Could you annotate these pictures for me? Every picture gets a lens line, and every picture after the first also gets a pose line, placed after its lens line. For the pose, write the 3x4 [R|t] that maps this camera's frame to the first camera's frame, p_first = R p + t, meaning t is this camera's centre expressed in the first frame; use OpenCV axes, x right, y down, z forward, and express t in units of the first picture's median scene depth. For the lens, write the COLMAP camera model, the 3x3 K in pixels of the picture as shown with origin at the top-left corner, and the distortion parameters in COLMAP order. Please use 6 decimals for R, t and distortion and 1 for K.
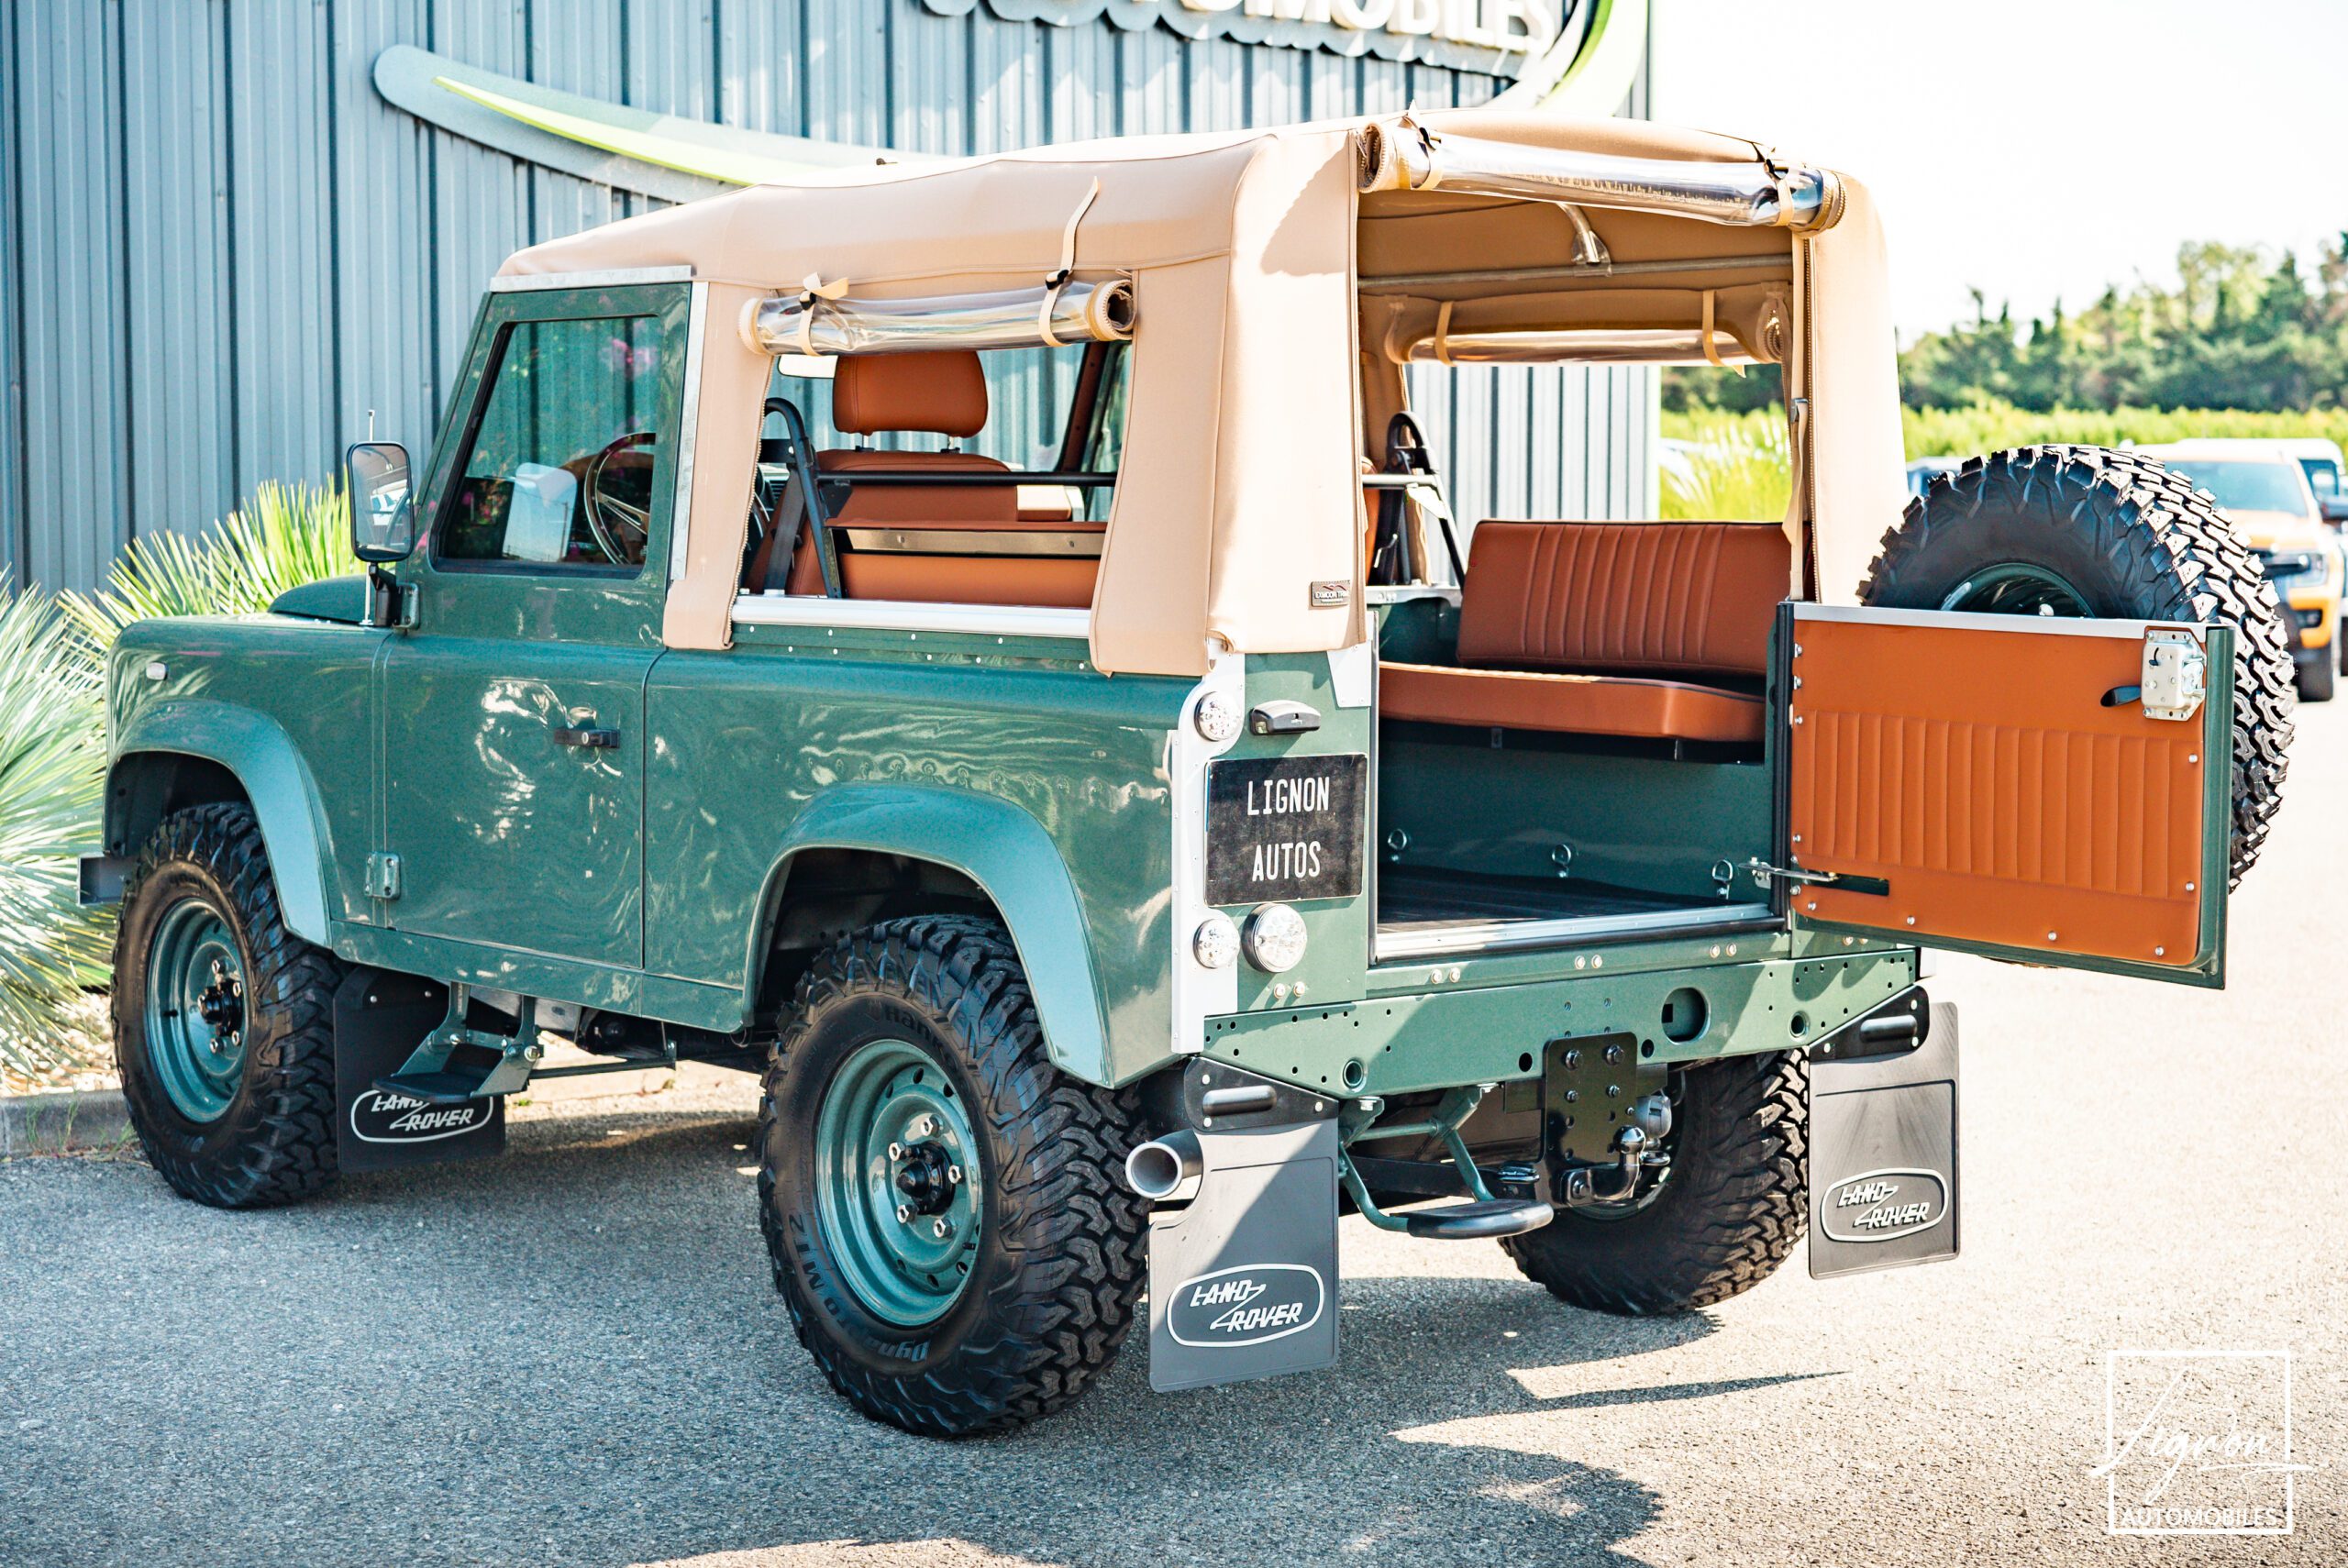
lens RADIAL K [[4256.2, 0, 1174.0], [0, 4256.2, 784.0], [0, 0, 1]] dist [0.033693, -0.227644]
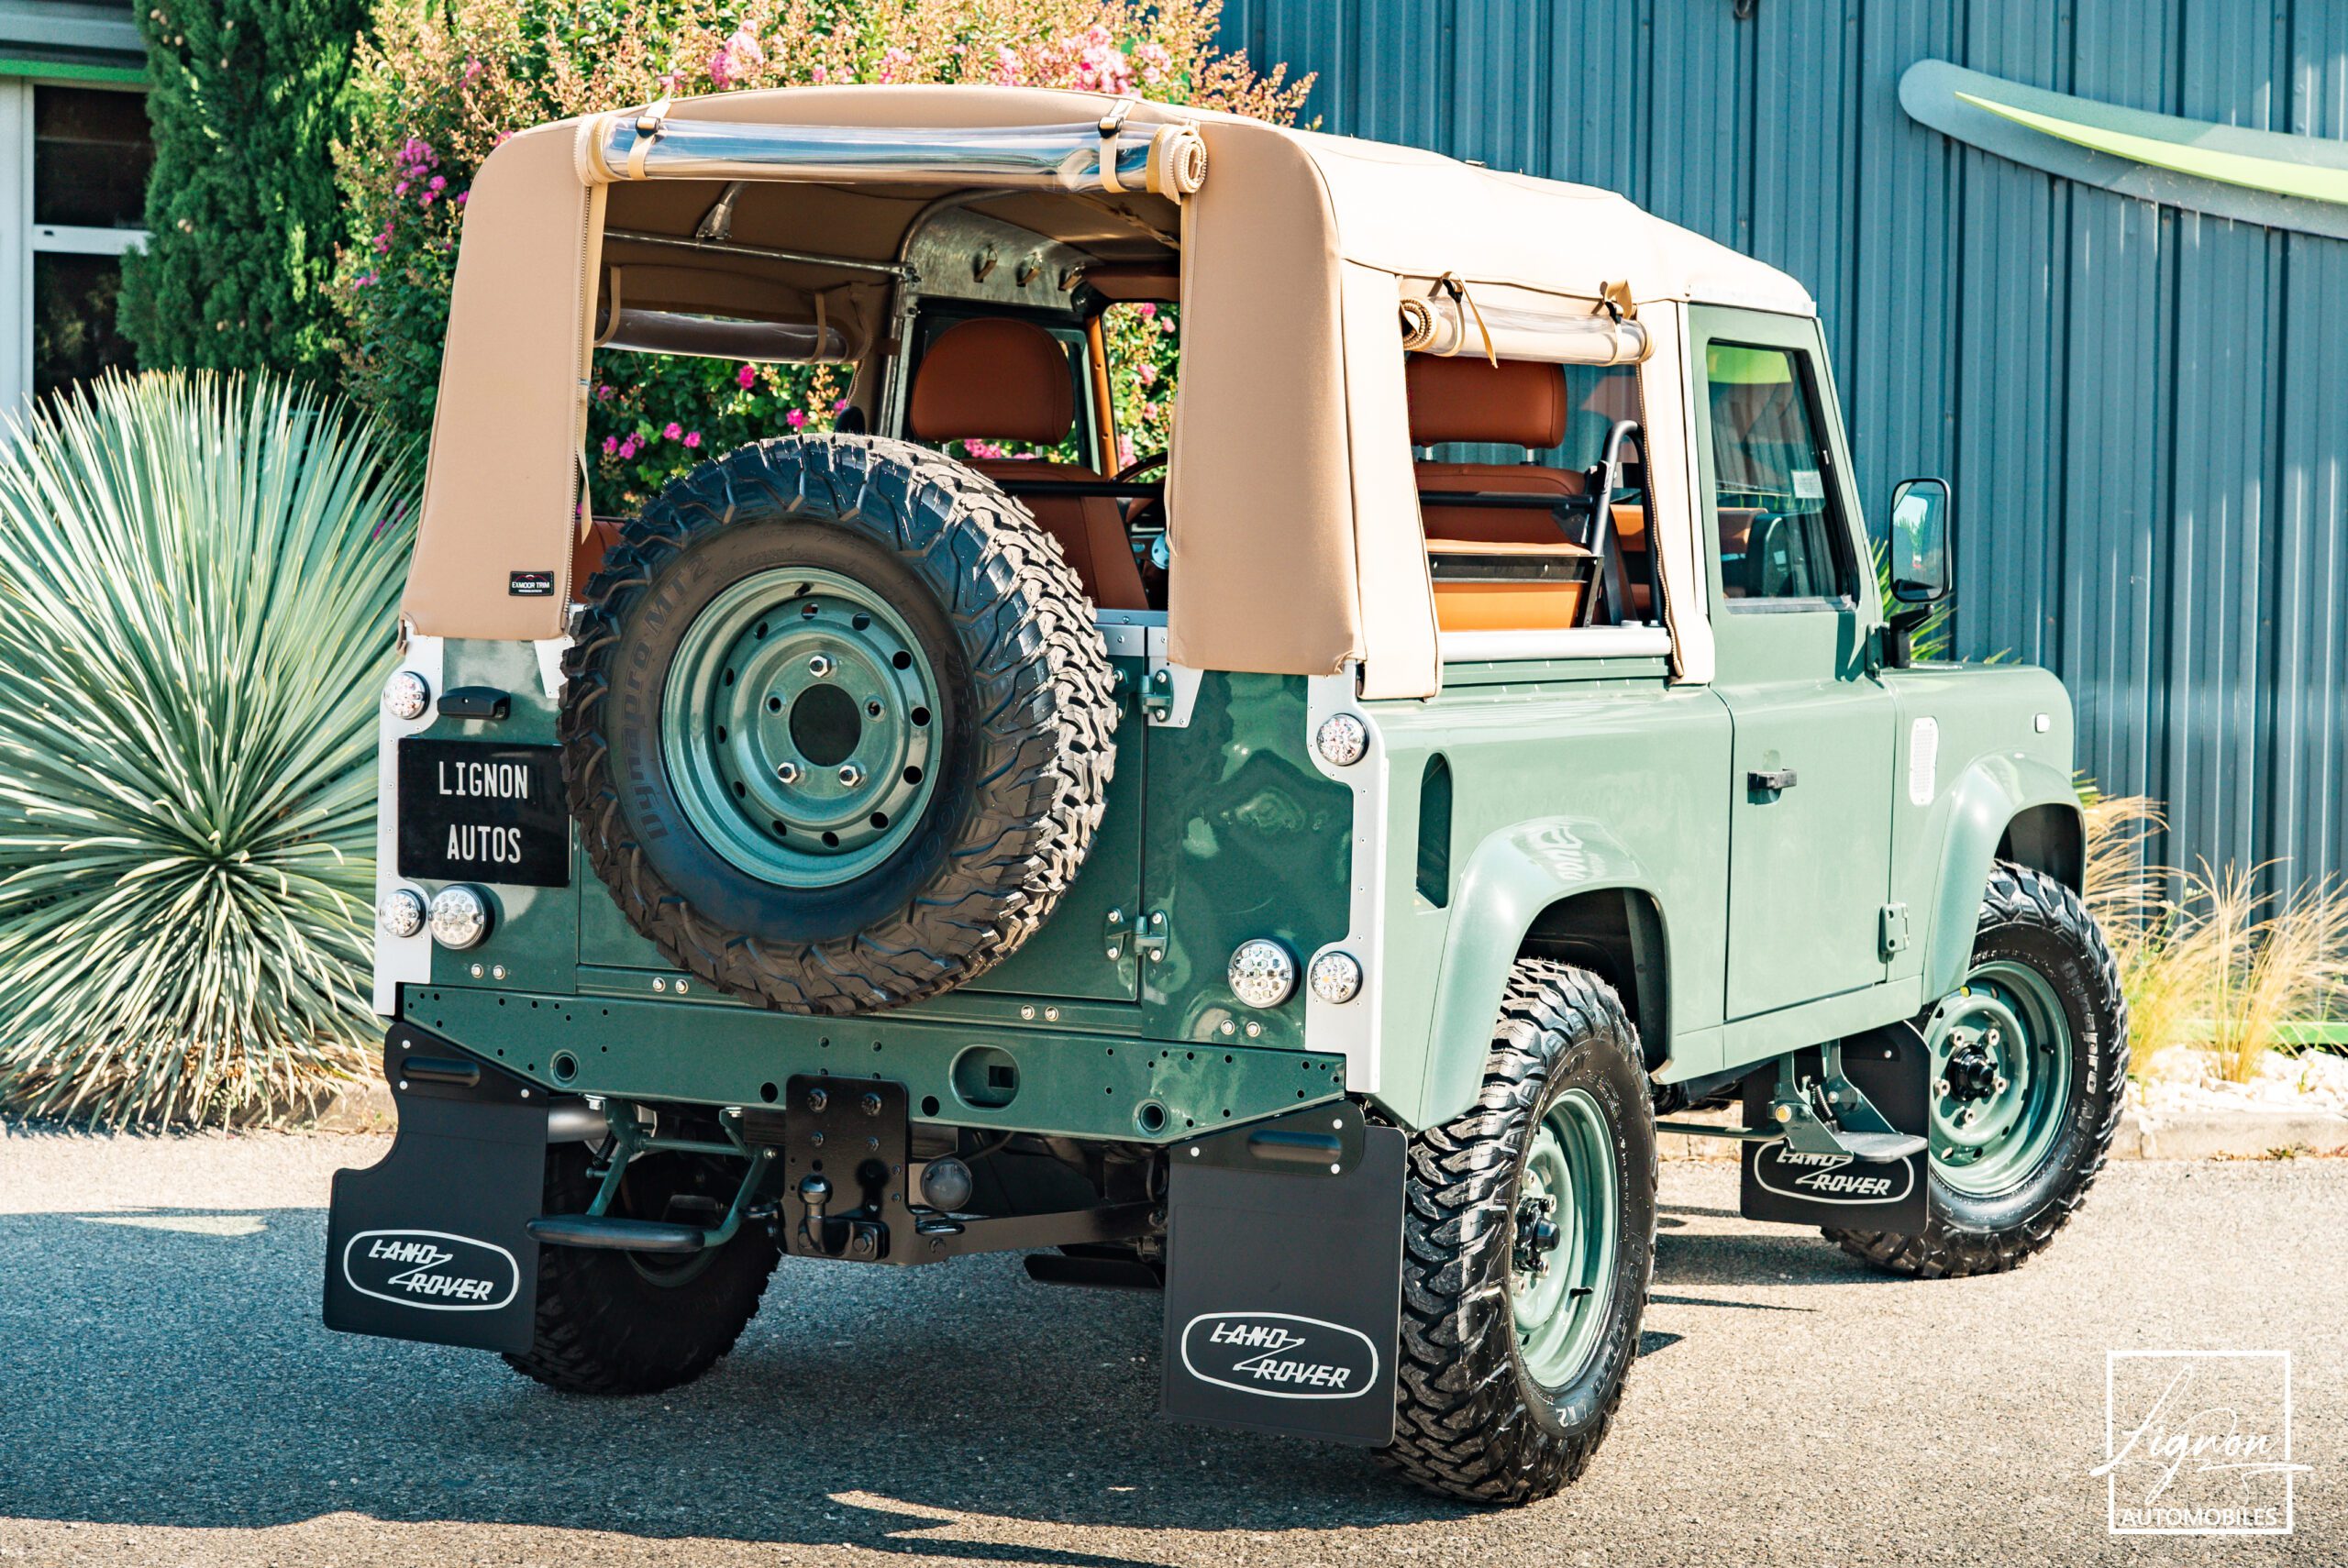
lens RADIAL K [[5045.6, 0, 1174.0], [0, 5045.6, 784.0], [0, 0, 1]] dist [0.033907, 0.341692]
pose [[0.421338, 0.055548, -0.905201, 1.061580], [-0.088131, 0.995906, 0.020092, -0.031272], [0.902611, 0.071311, 0.424509, 0.563519]]
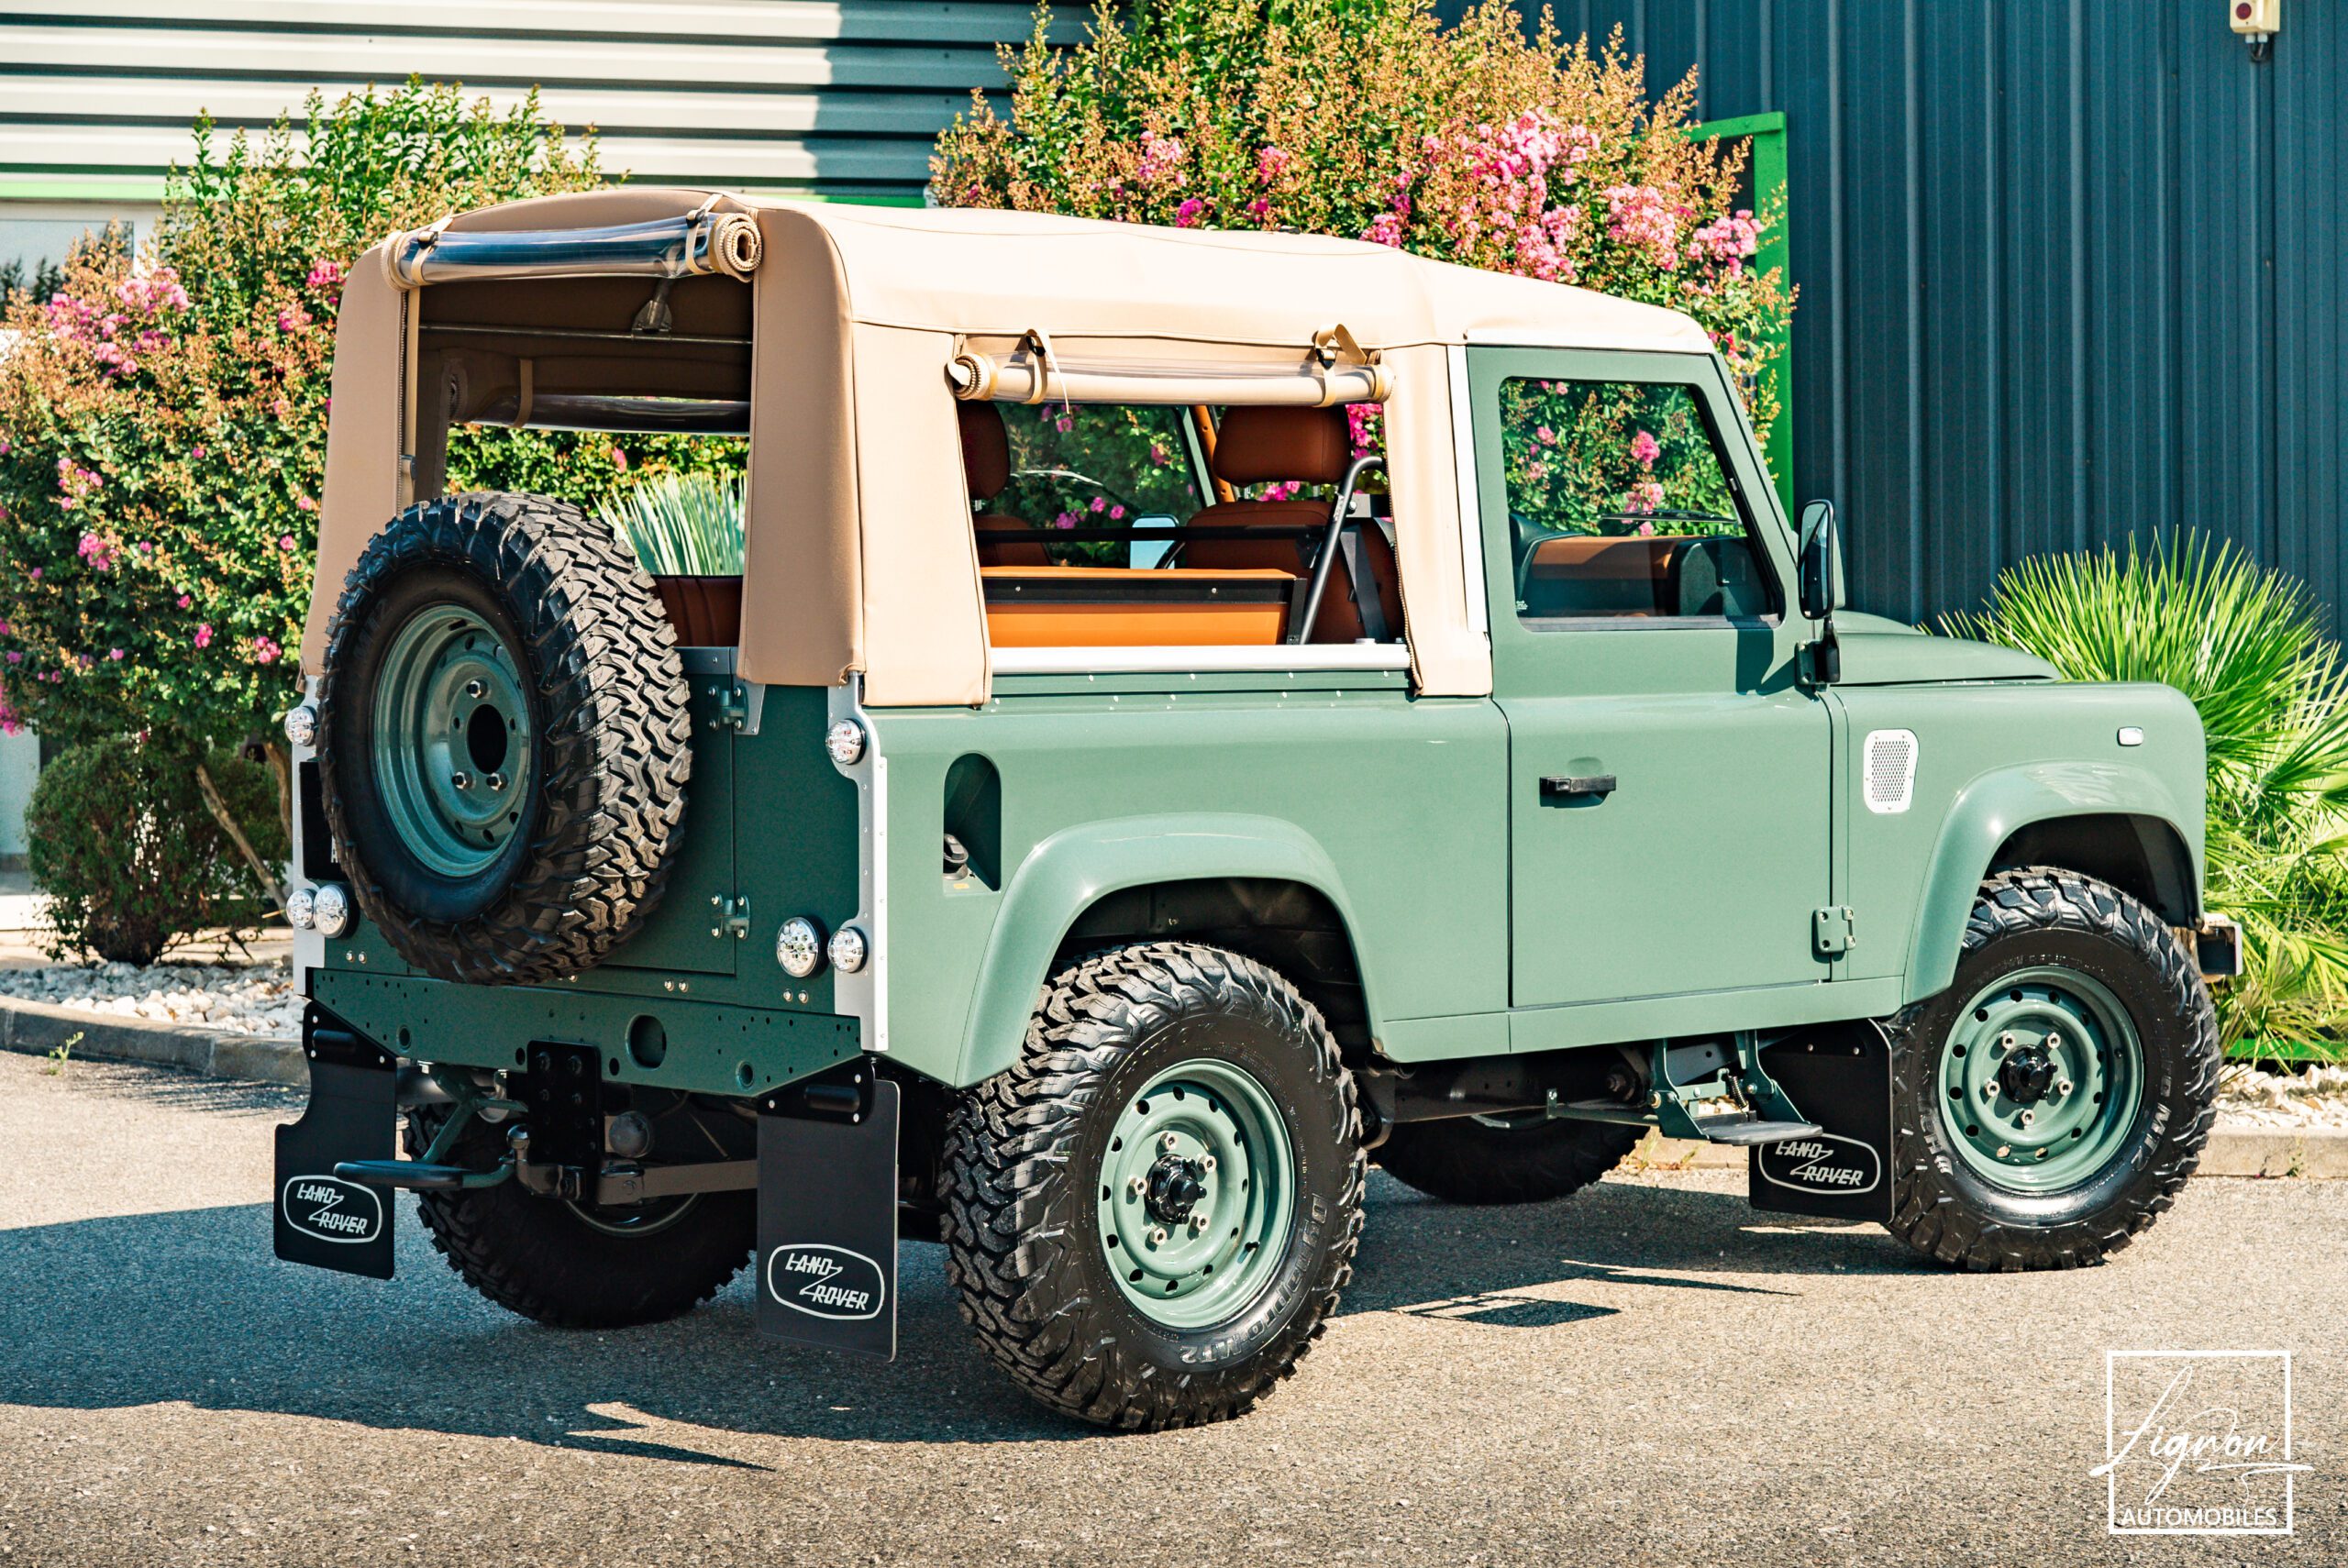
lens RADIAL K [[5045.6, 0, 1174.0], [0, 5045.6, 784.0], [0, 0, 1]] dist [0.033907, 0.341692]
pose [[0.062651, 0.032295, -0.997513, 1.314700], [-0.066406, 0.997396, 0.028120, -0.050266], [0.995824, 0.064479, 0.064632, 1.013433]]
